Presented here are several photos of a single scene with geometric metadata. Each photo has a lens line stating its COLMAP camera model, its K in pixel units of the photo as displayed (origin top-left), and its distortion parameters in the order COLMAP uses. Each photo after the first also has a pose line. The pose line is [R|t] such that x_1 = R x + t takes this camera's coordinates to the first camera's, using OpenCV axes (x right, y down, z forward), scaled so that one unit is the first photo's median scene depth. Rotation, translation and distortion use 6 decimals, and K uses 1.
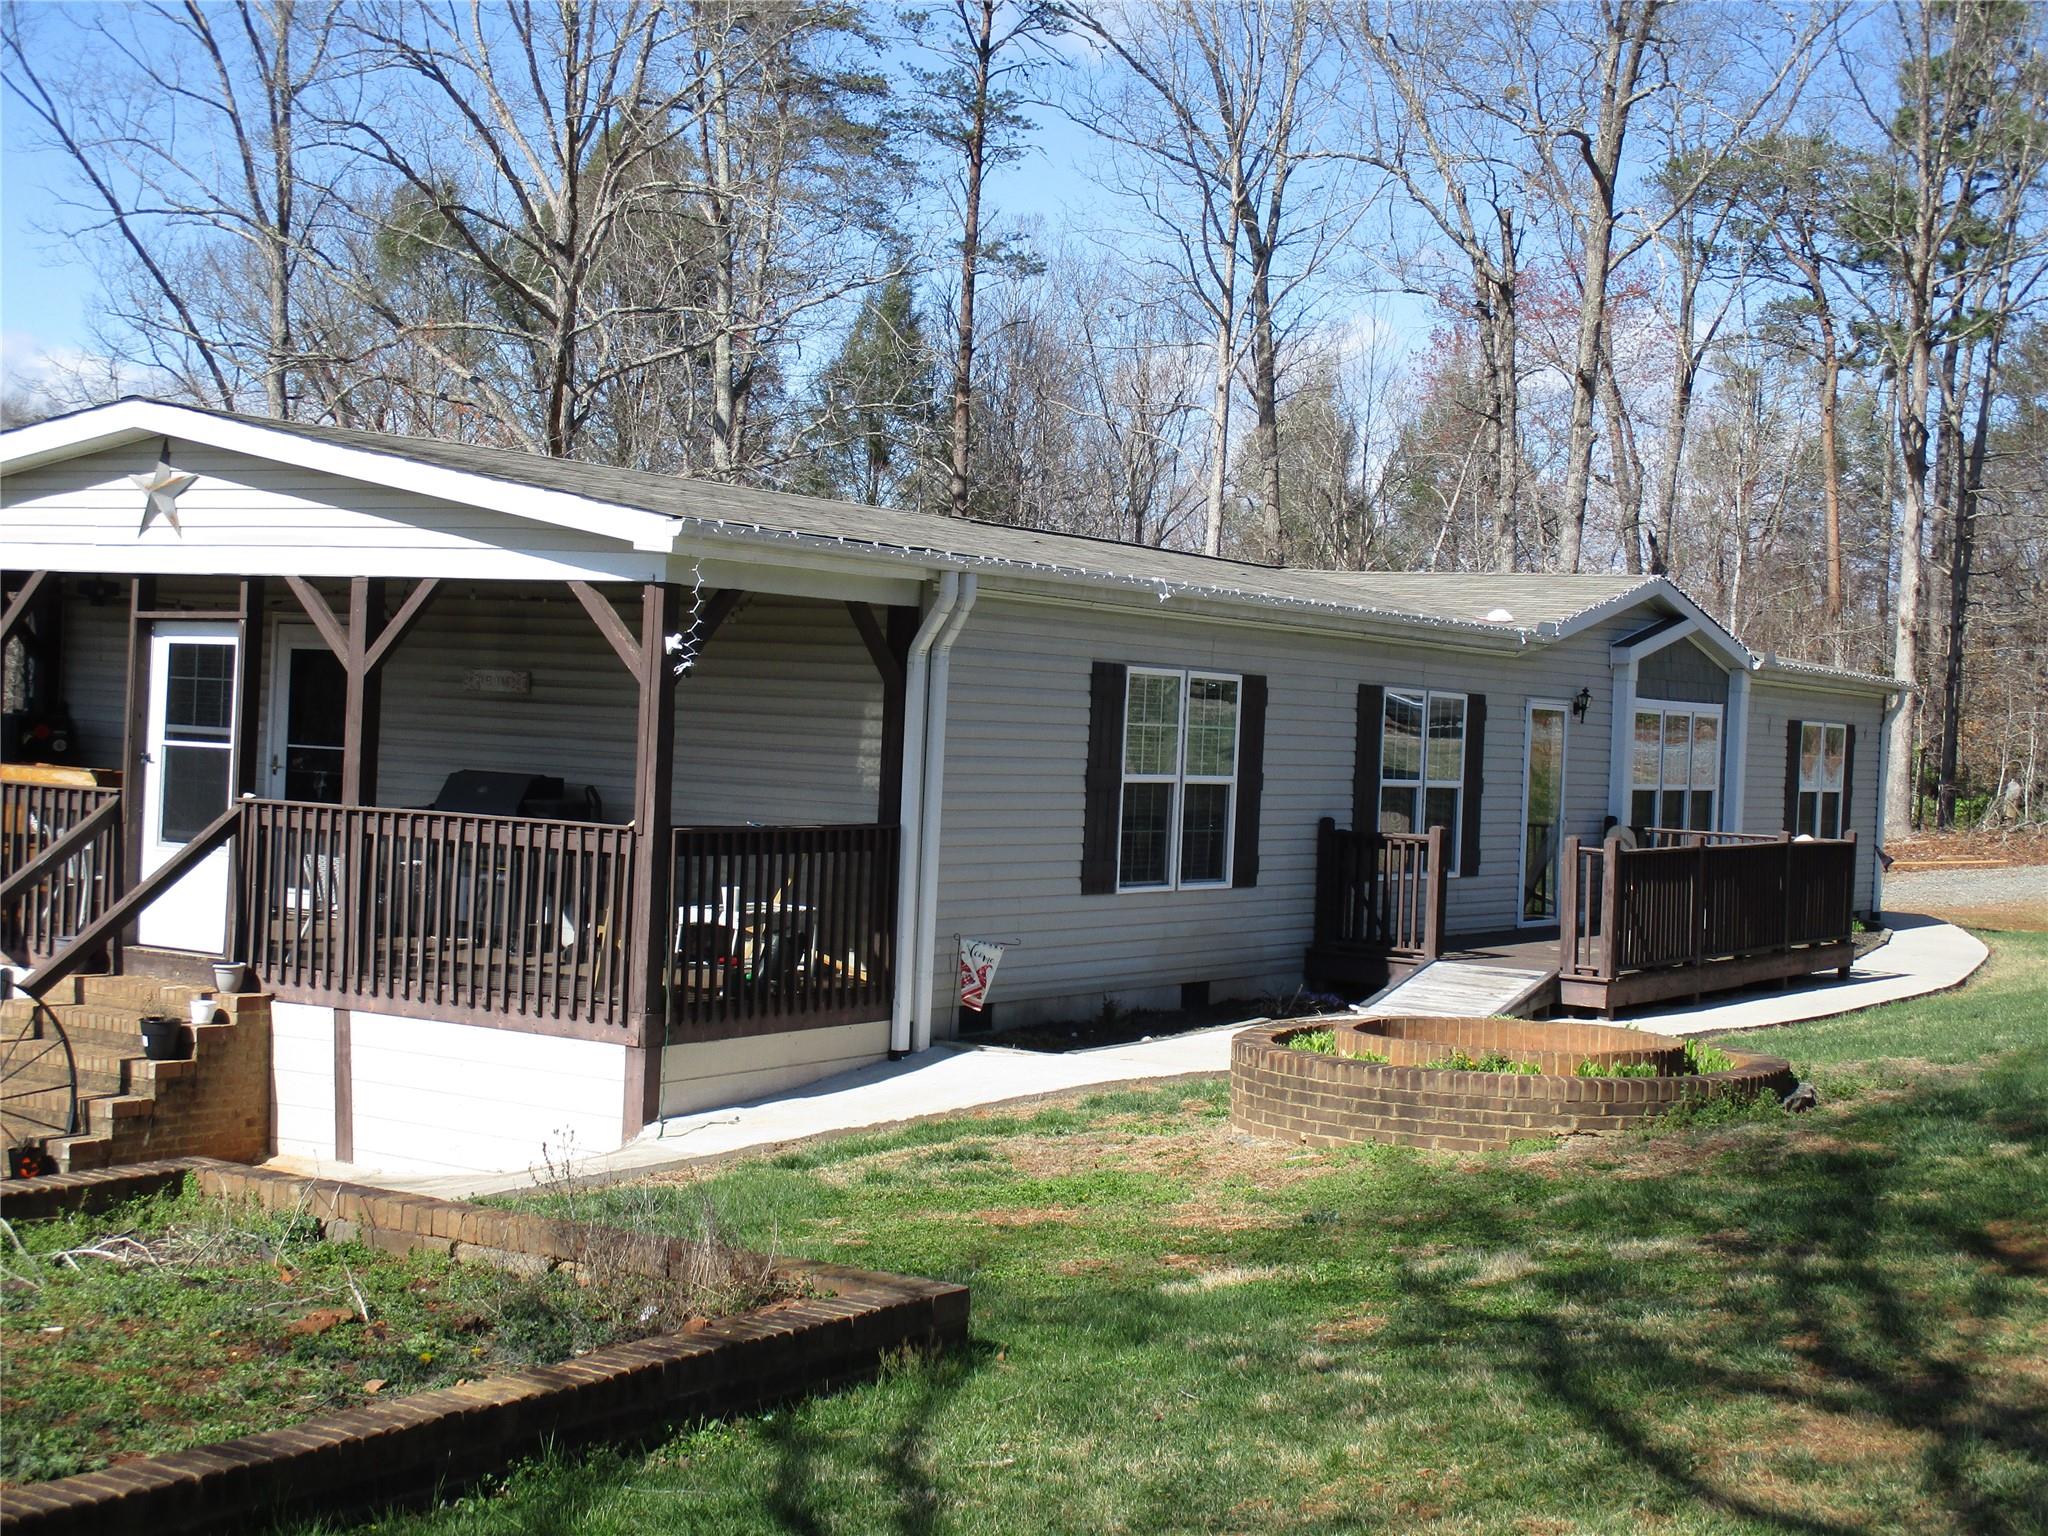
lens RADIAL K [[3427.0, 0, 1024.0], [0, 3427.0, 768.0], [0, 0, 1]] dist [0.005246, -1.777432]
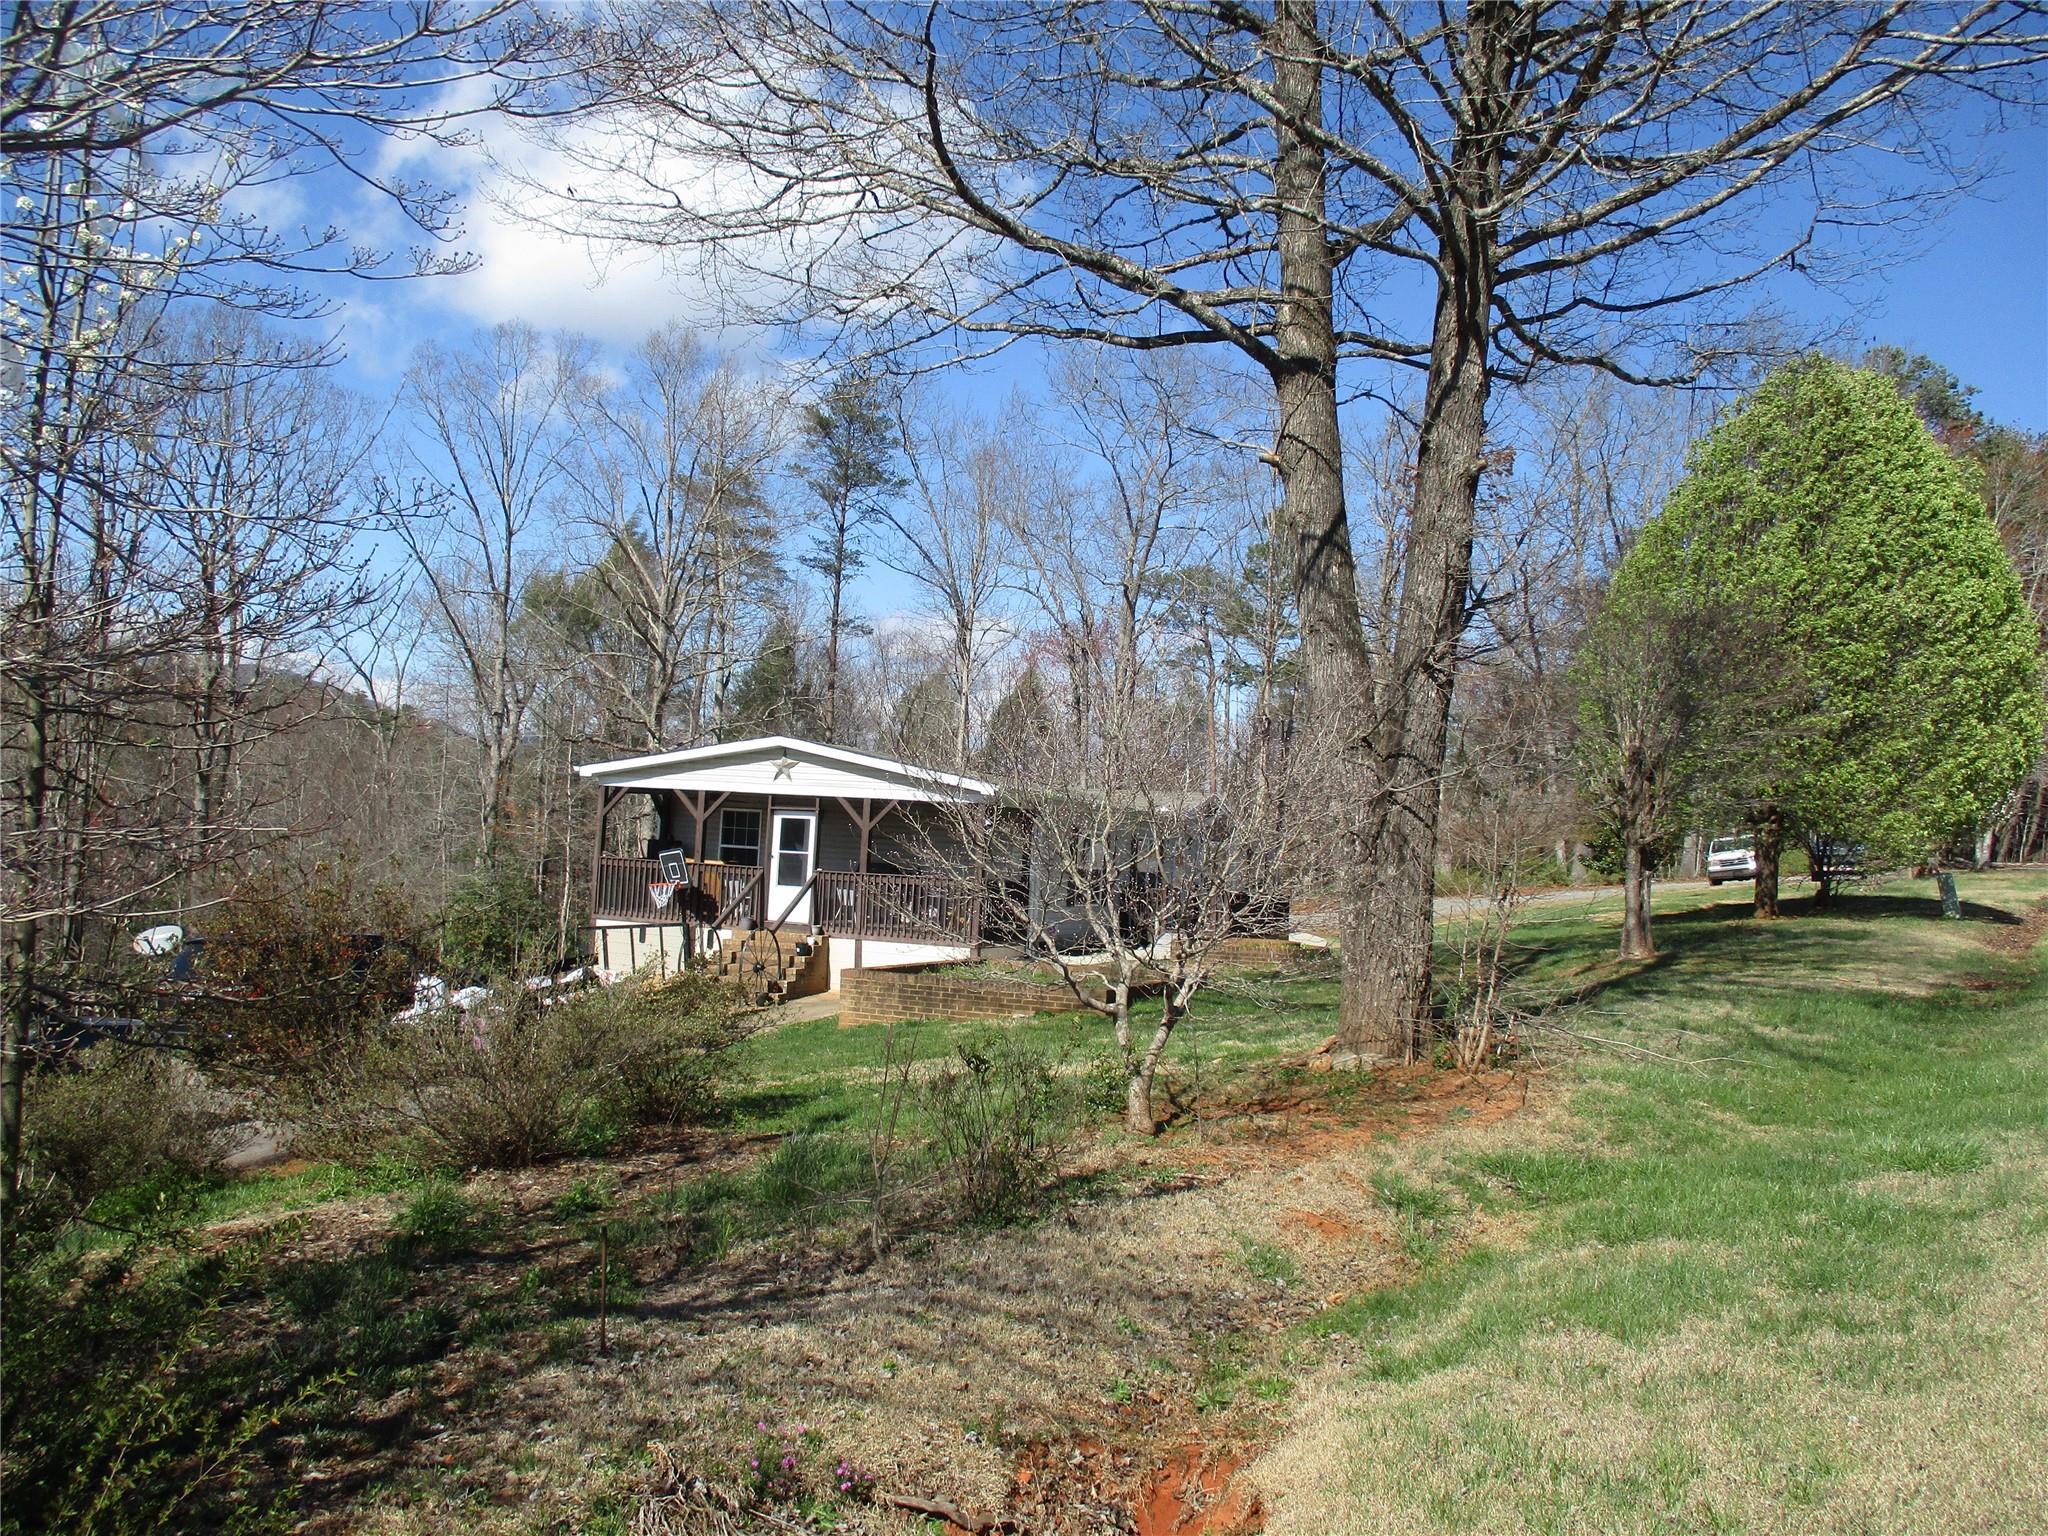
lens RADIAL K [[1691.8, 0, 1031.4], [0, 1691.8, 777.6], [0, 0, 1]] dist [-0.032992, 0.008754]
pose [[0.991145, 0.021422, 0.131042, -0.230293], [-0.014628, 0.998509, -0.052586, 0.002537], [-0.131974, 0.050203, 0.989981, -0.483001]]
